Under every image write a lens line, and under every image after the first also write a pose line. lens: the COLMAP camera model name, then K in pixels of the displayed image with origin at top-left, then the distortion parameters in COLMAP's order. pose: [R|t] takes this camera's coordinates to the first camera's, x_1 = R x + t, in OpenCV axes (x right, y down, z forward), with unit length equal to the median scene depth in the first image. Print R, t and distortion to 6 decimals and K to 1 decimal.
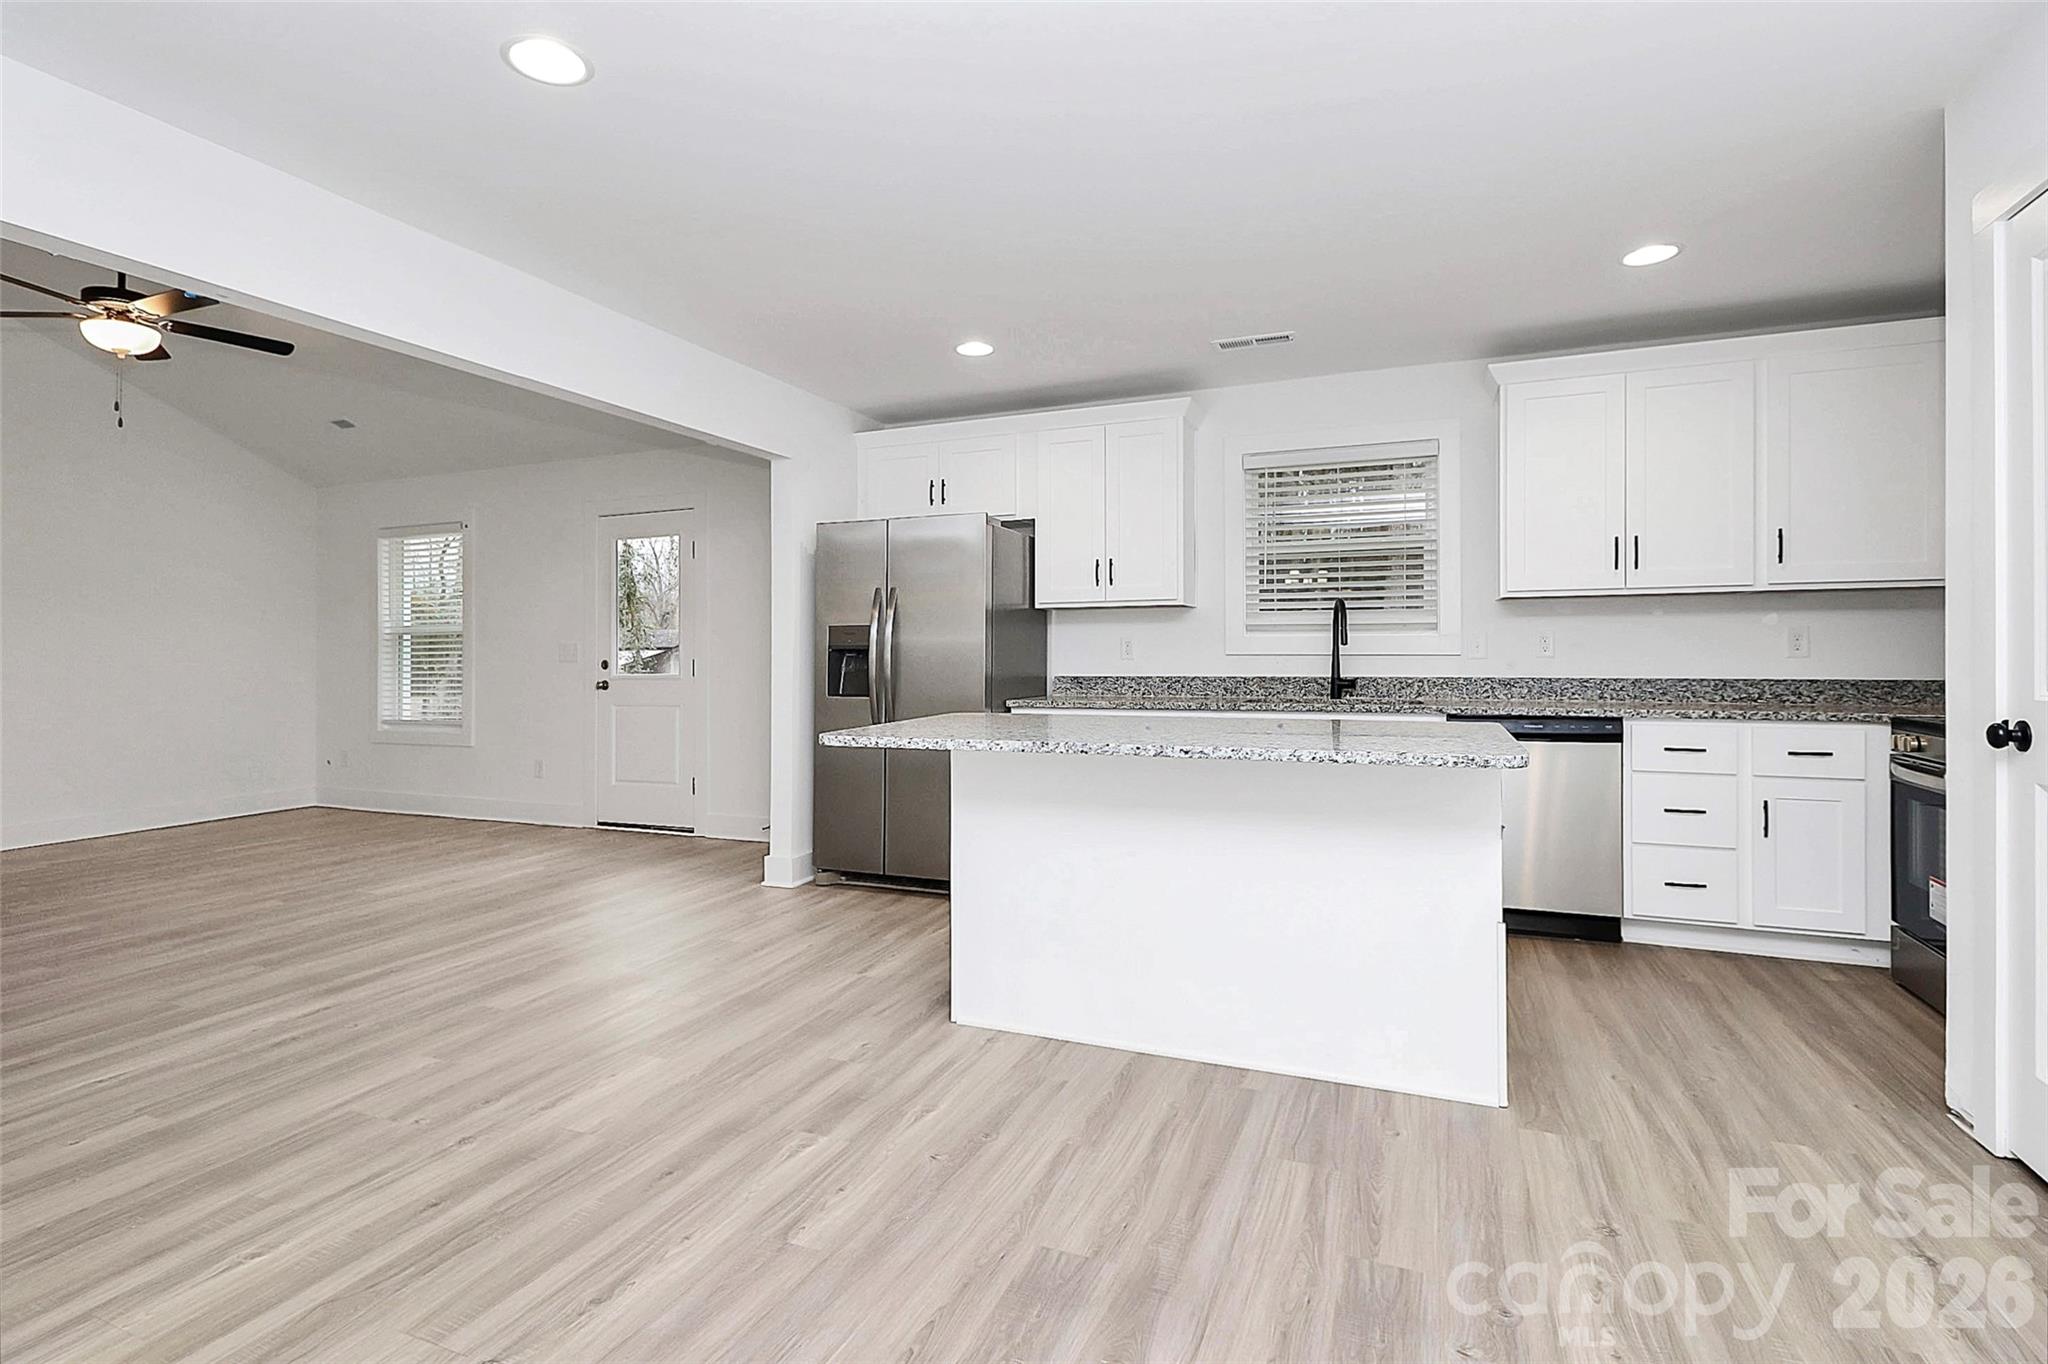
lens RADIAL K [[971.4, 0, 1027.8], [0, 971.4, 652.5], [0, 0, 1]] dist [0.002713, -0.005330]
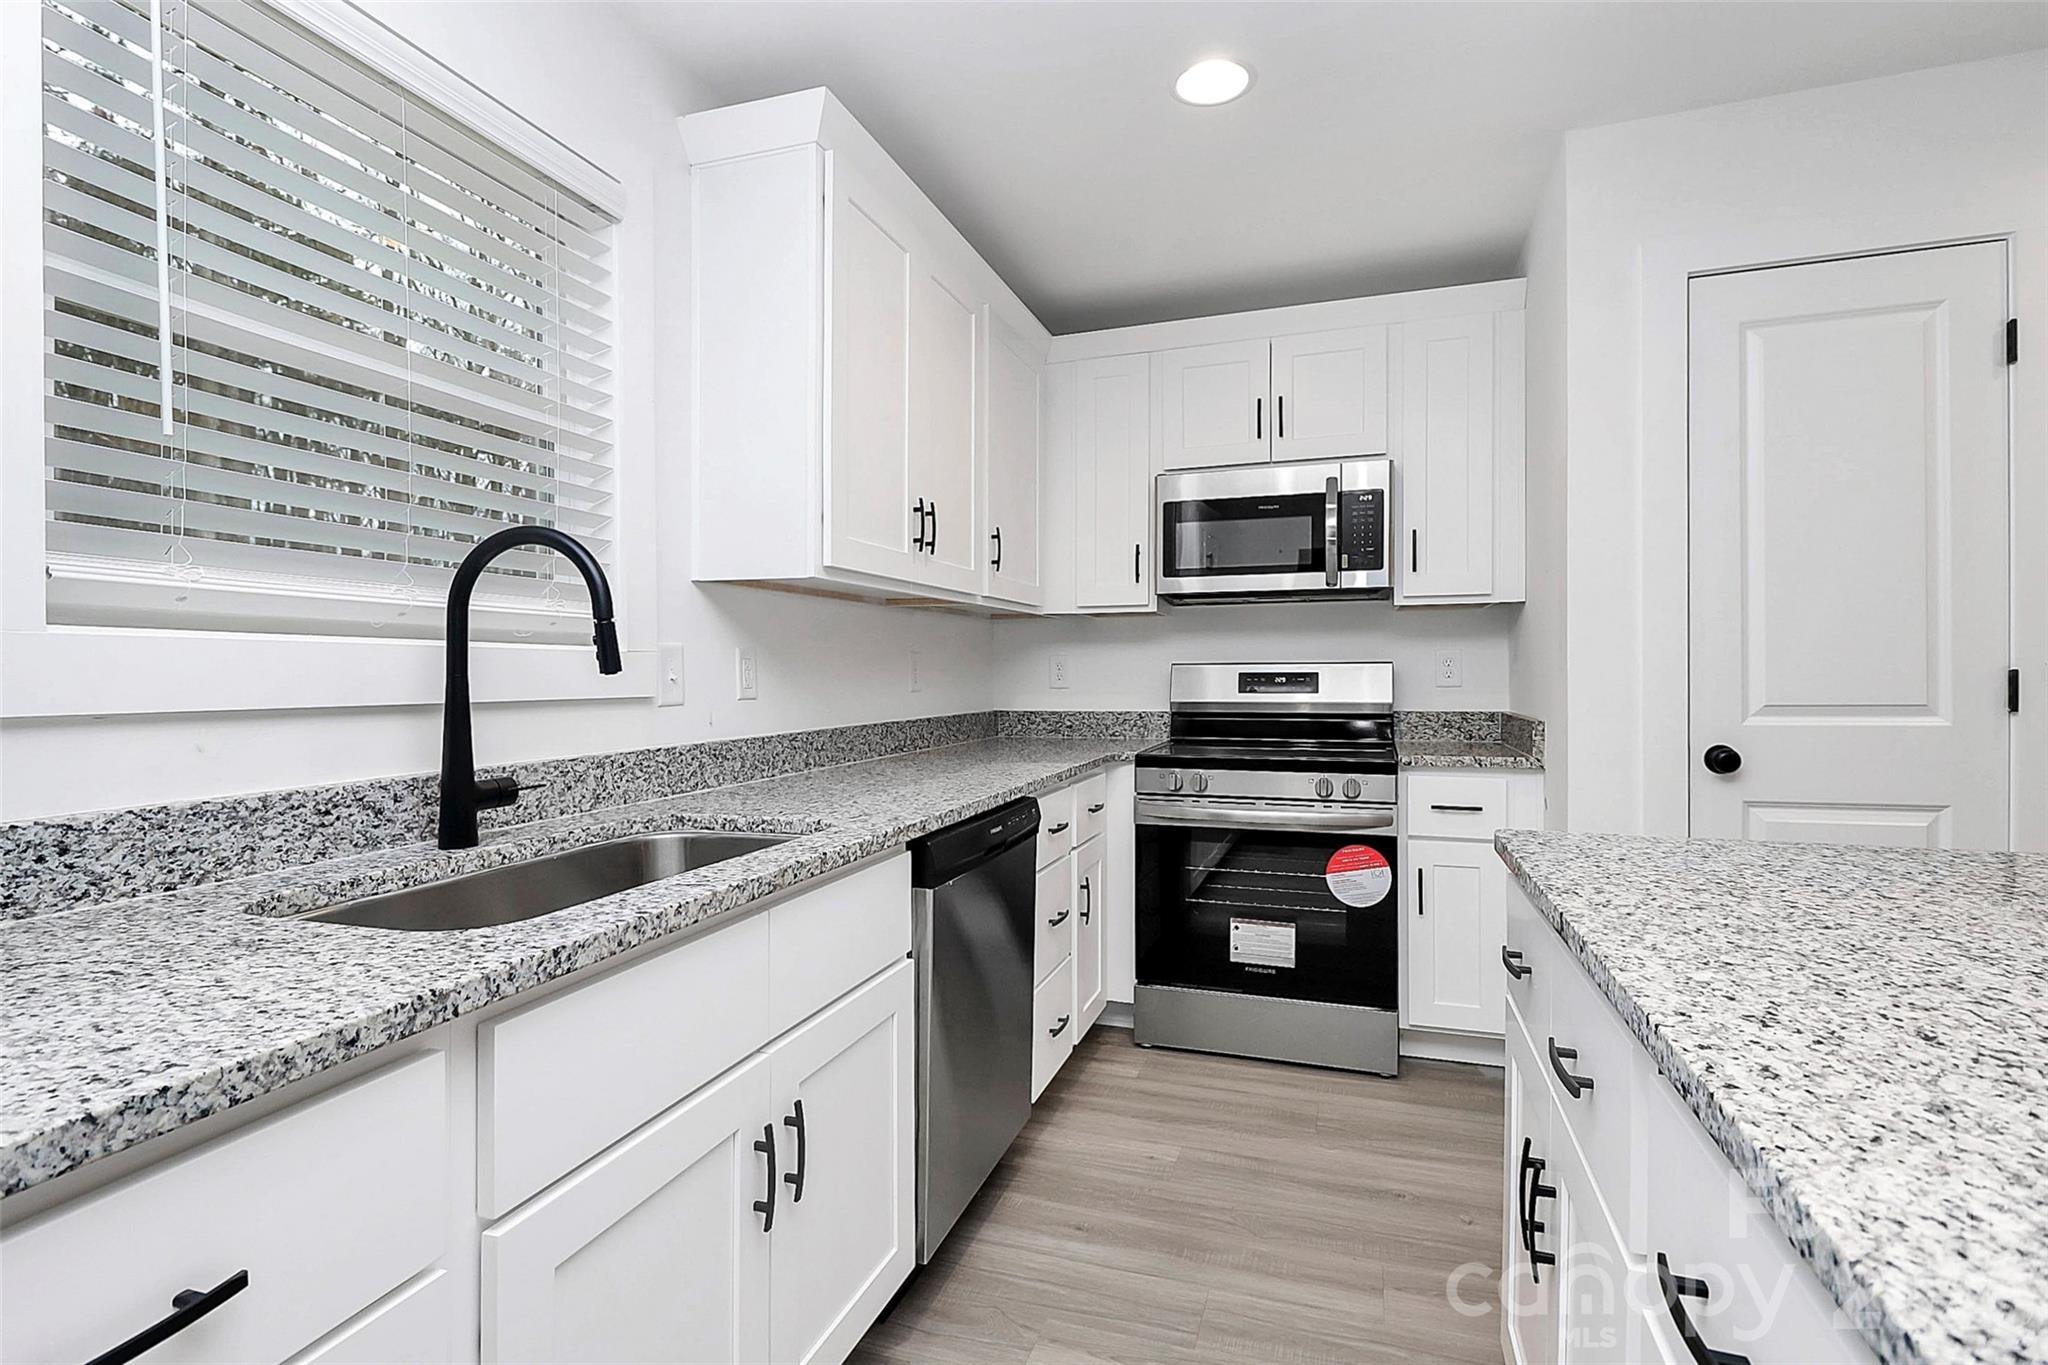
lens RADIAL K [[971.4, 0, 1022.6], [0, 971.4, 680.0], [0, 0, 1]] dist [0.002713, -0.005330]
pose [[-0.061313, -0.005152, 0.998105, -0.009098], [0.001544, 0.999985, 0.005257, -0.008426], [-0.998117, 0.001864, -0.061305, 0.908142]]
